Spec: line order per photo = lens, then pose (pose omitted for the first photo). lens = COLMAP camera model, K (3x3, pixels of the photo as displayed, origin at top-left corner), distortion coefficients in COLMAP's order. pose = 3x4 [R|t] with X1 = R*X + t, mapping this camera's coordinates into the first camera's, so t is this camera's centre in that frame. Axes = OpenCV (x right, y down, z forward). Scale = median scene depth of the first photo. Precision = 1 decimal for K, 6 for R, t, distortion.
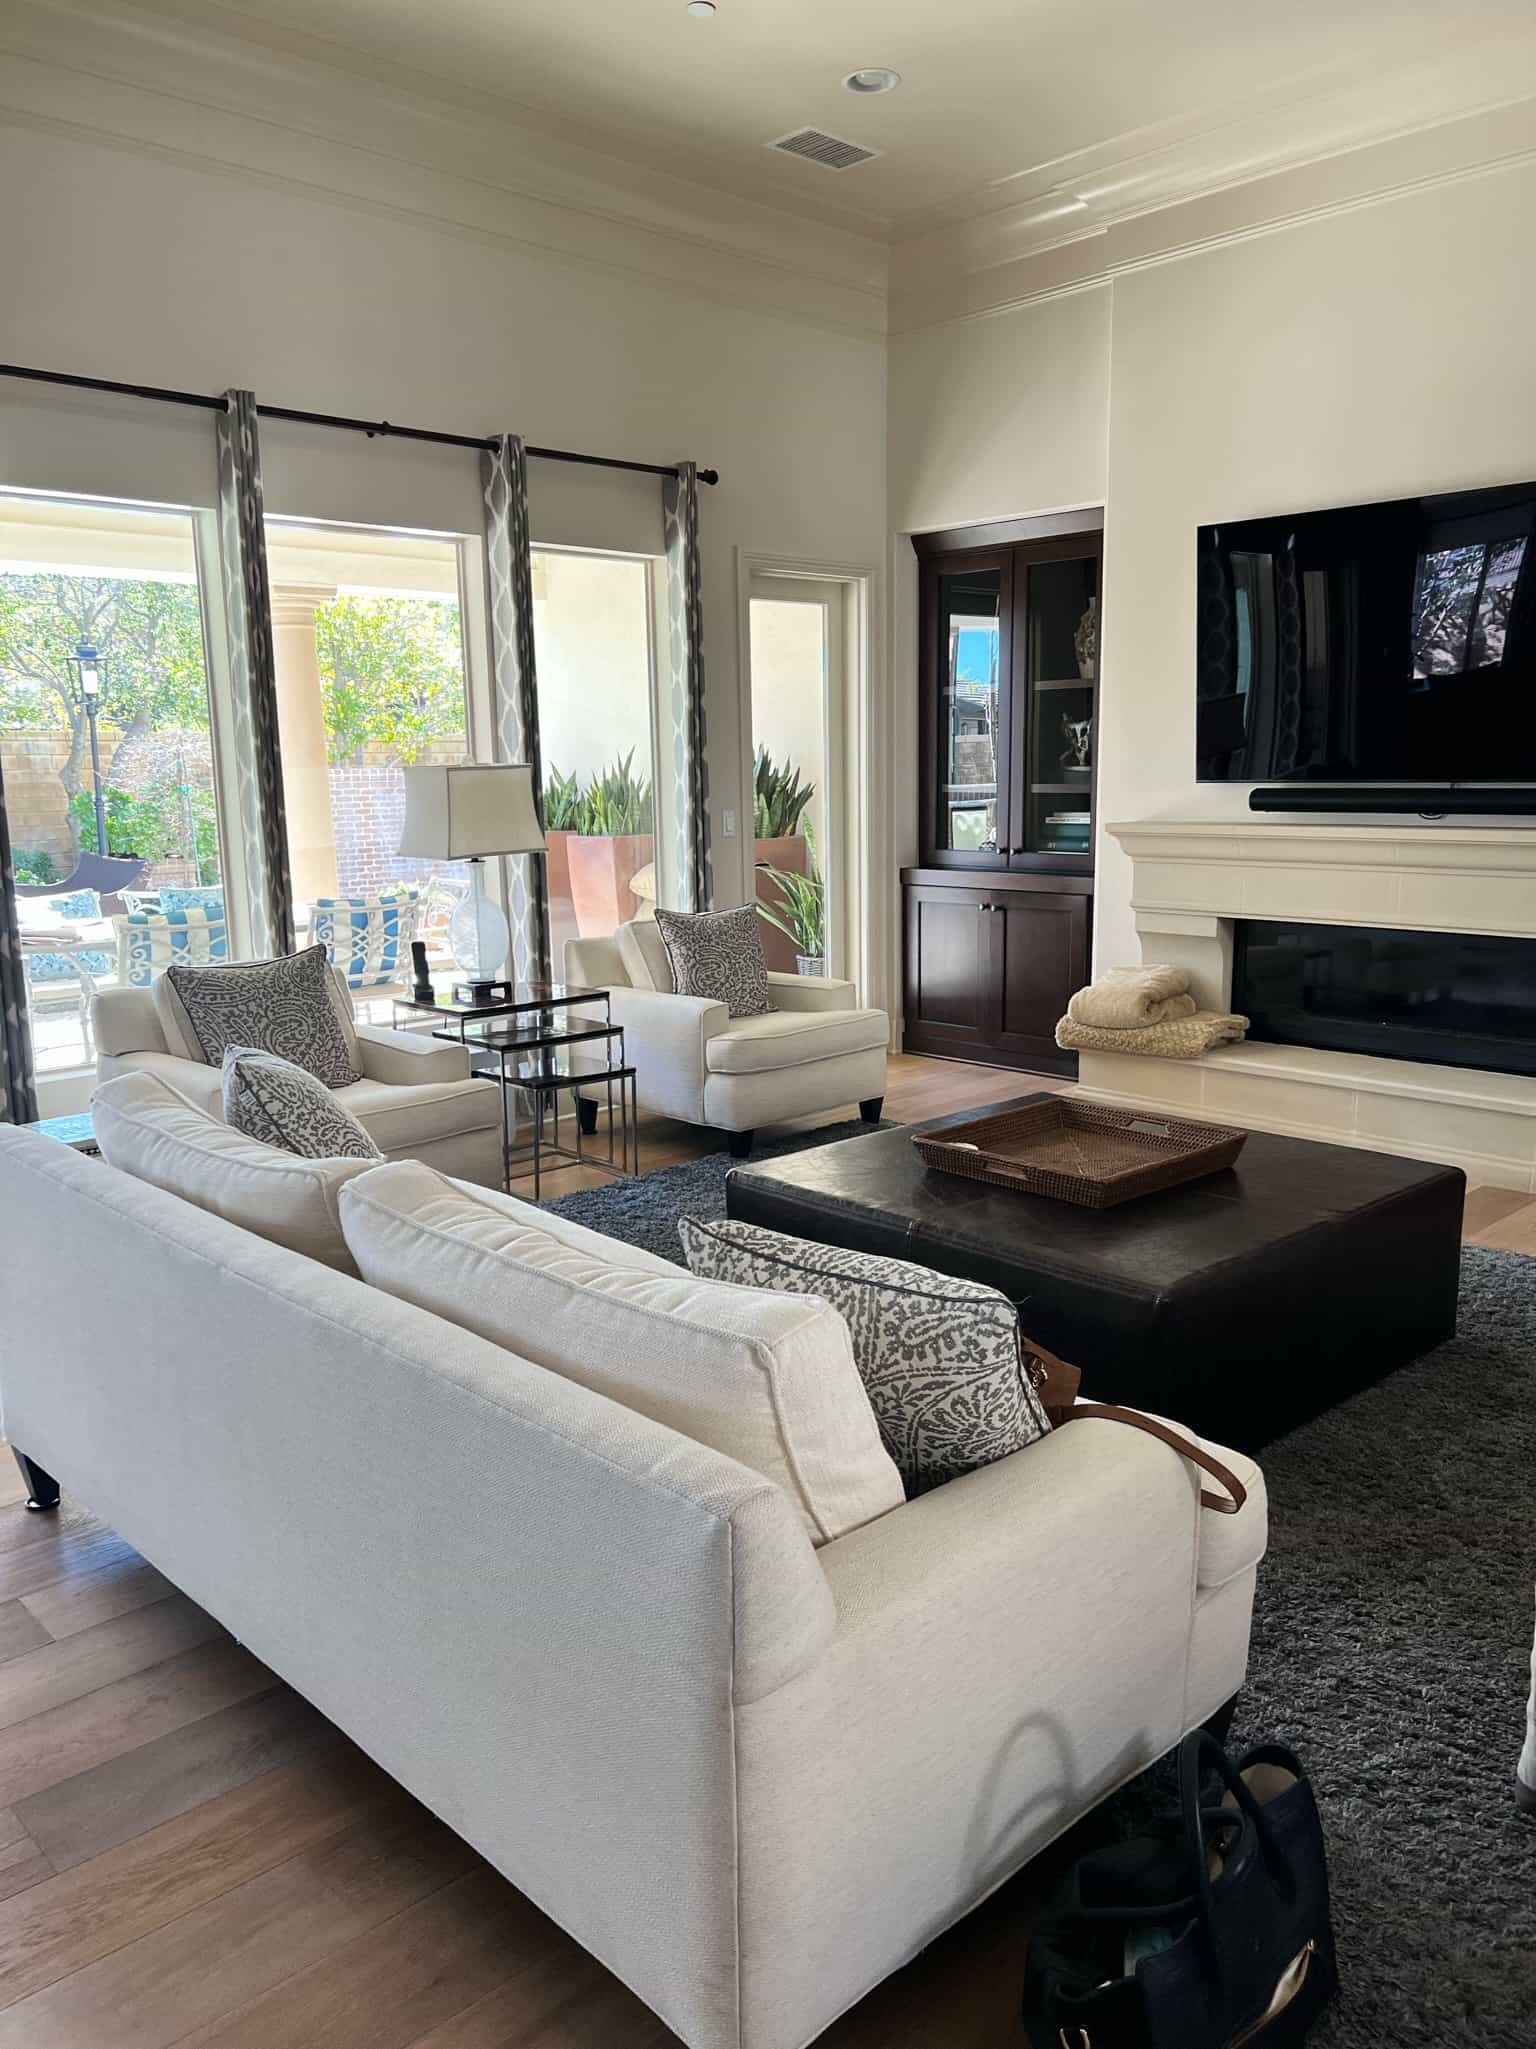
lens RADIAL K [[1541.7, 0, 775.1], [0, 1541.7, 1020.5], [0, 0, 1]] dist [0.005663, 0.001474]
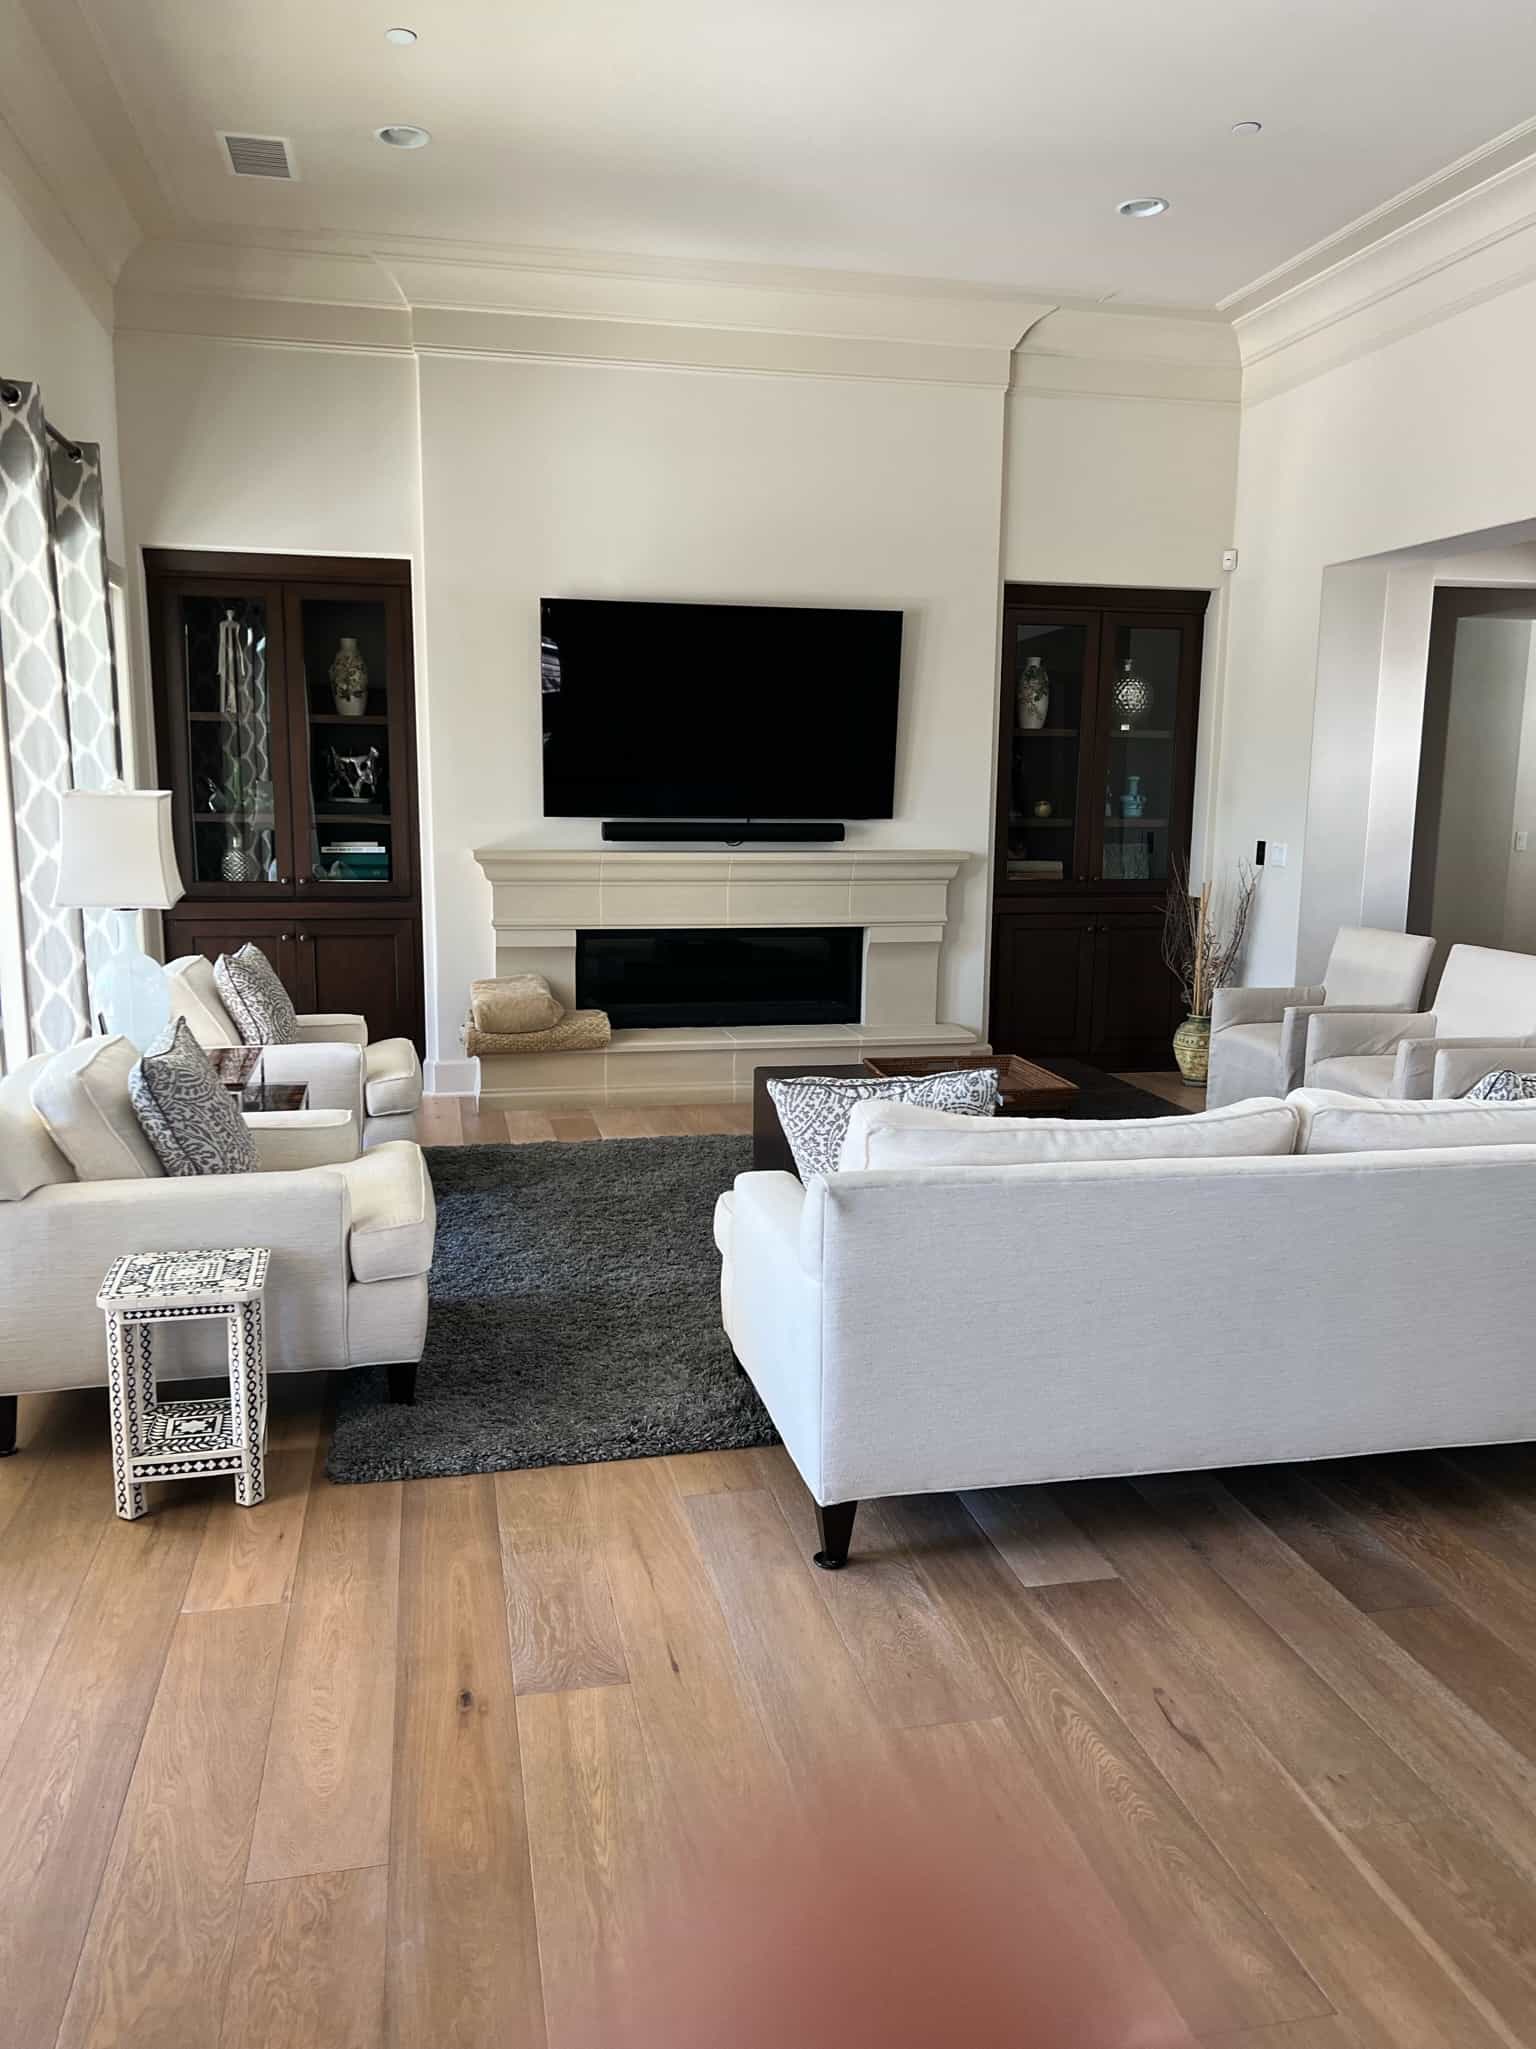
lens RADIAL K [[1558.2, 0, 768.0], [0, 1558.2, 1024.5], [0, 0, 1]] dist [0.099653, -0.154400]
pose [[0.517547, -0.110676, 0.848467, -0.685679], [0.120572, 0.991139, 0.055740, -0.044510], [-0.847118, 0.073453, 0.526305, 0.248316]]
